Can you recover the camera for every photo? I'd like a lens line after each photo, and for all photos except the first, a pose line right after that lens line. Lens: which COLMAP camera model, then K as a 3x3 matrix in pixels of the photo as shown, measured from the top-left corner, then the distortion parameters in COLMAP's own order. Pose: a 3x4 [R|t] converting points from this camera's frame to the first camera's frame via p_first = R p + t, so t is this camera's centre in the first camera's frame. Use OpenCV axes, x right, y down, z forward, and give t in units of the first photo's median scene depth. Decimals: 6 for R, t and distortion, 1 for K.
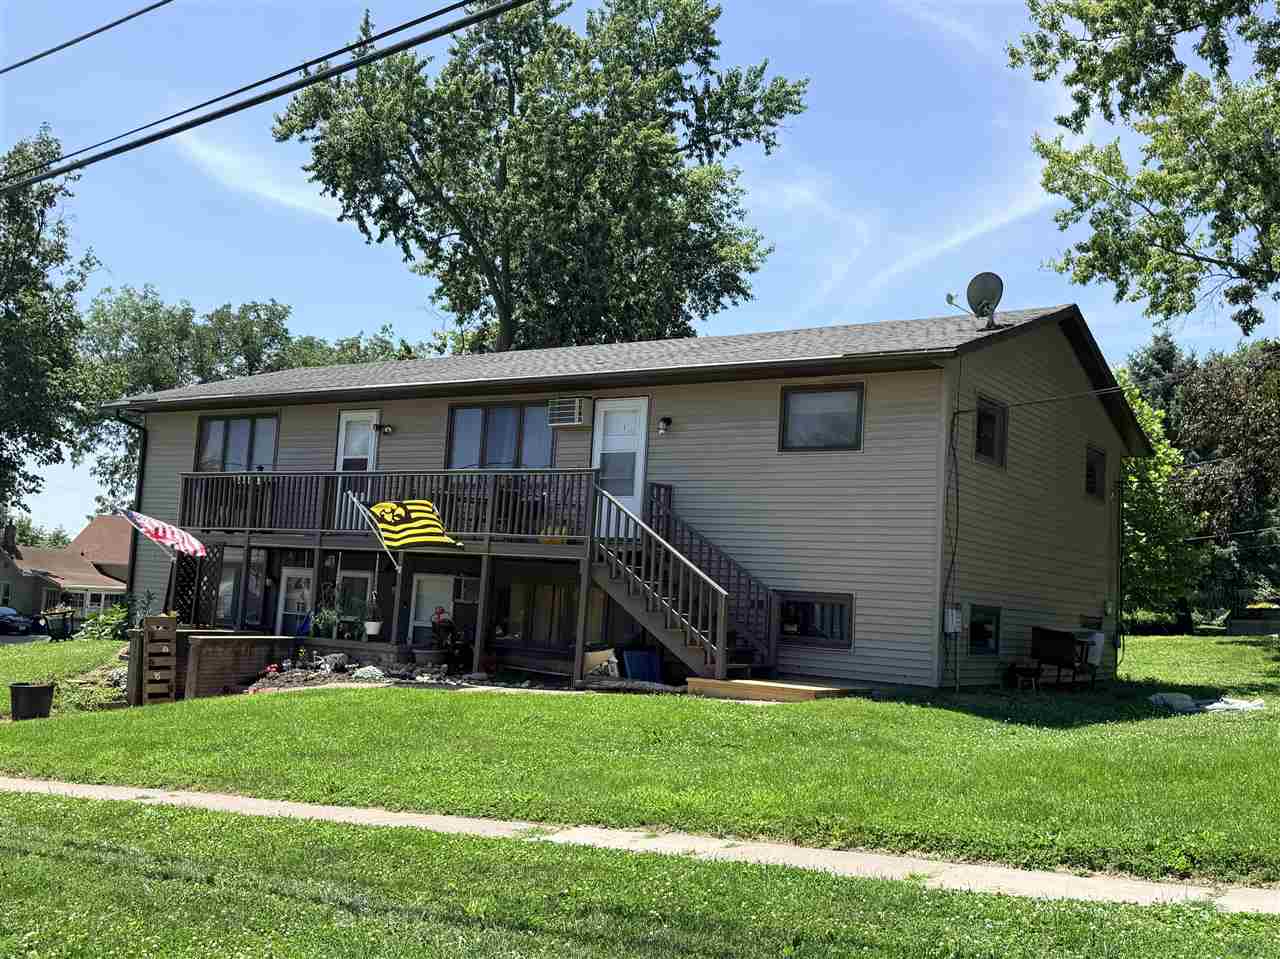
lens RADIAL K [[1286.0, 0, 640.0], [0, 1286.0, 479.5], [0, 0, 1]] dist [0.222753, -0.629237]
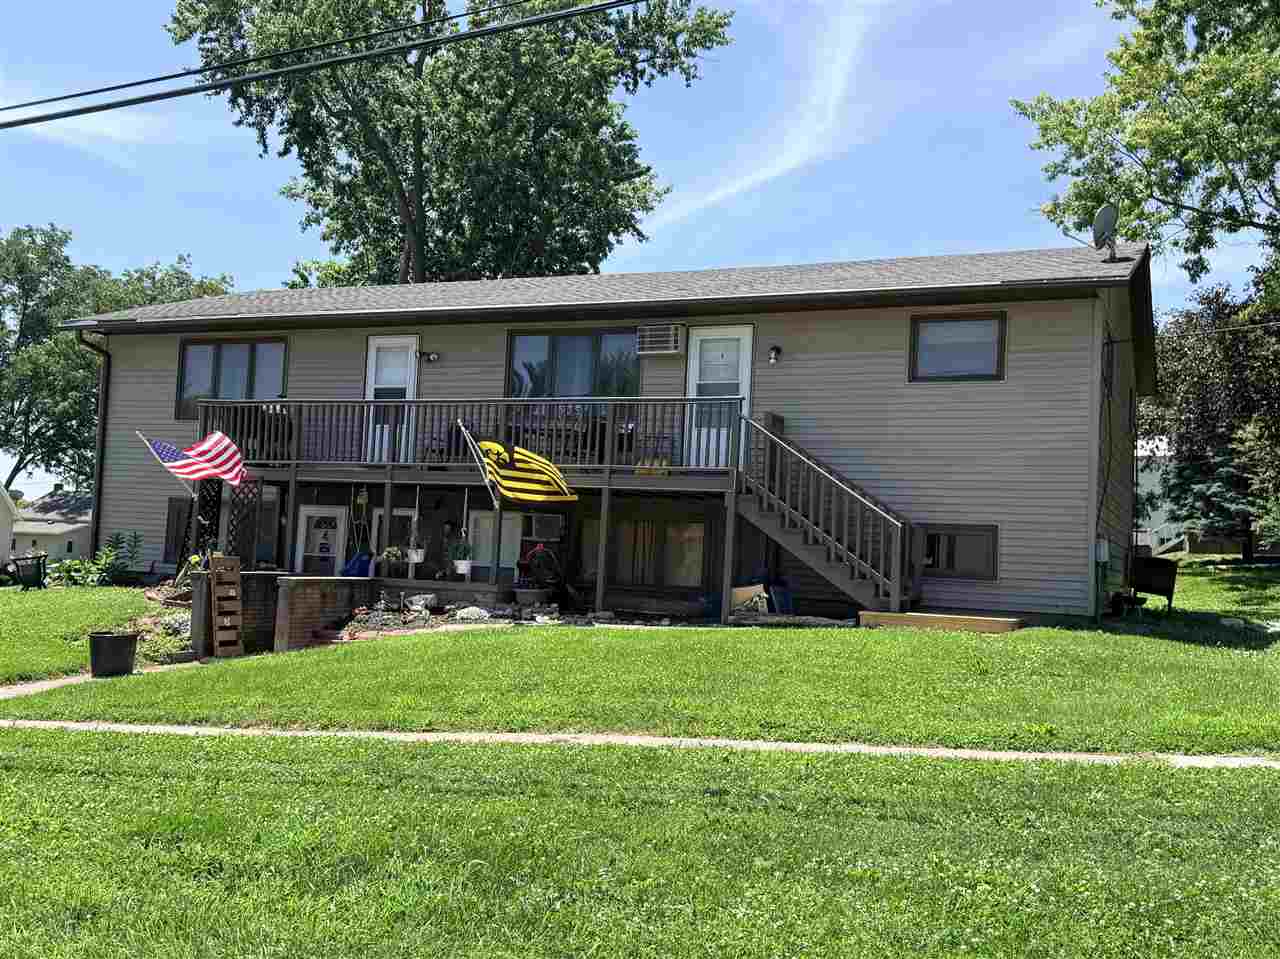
lens RADIAL K [[1305.2, 0, 640.0], [0, 1305.2, 479.5], [0, 0, 1]] dist [0.211796, -0.540506]
pose [[0.982977, 0.000619, 0.183725, -0.249966], [-0.007427, 0.999311, 0.036370, 0.015782], [-0.183576, -0.037115, 0.982305, 0.050486]]
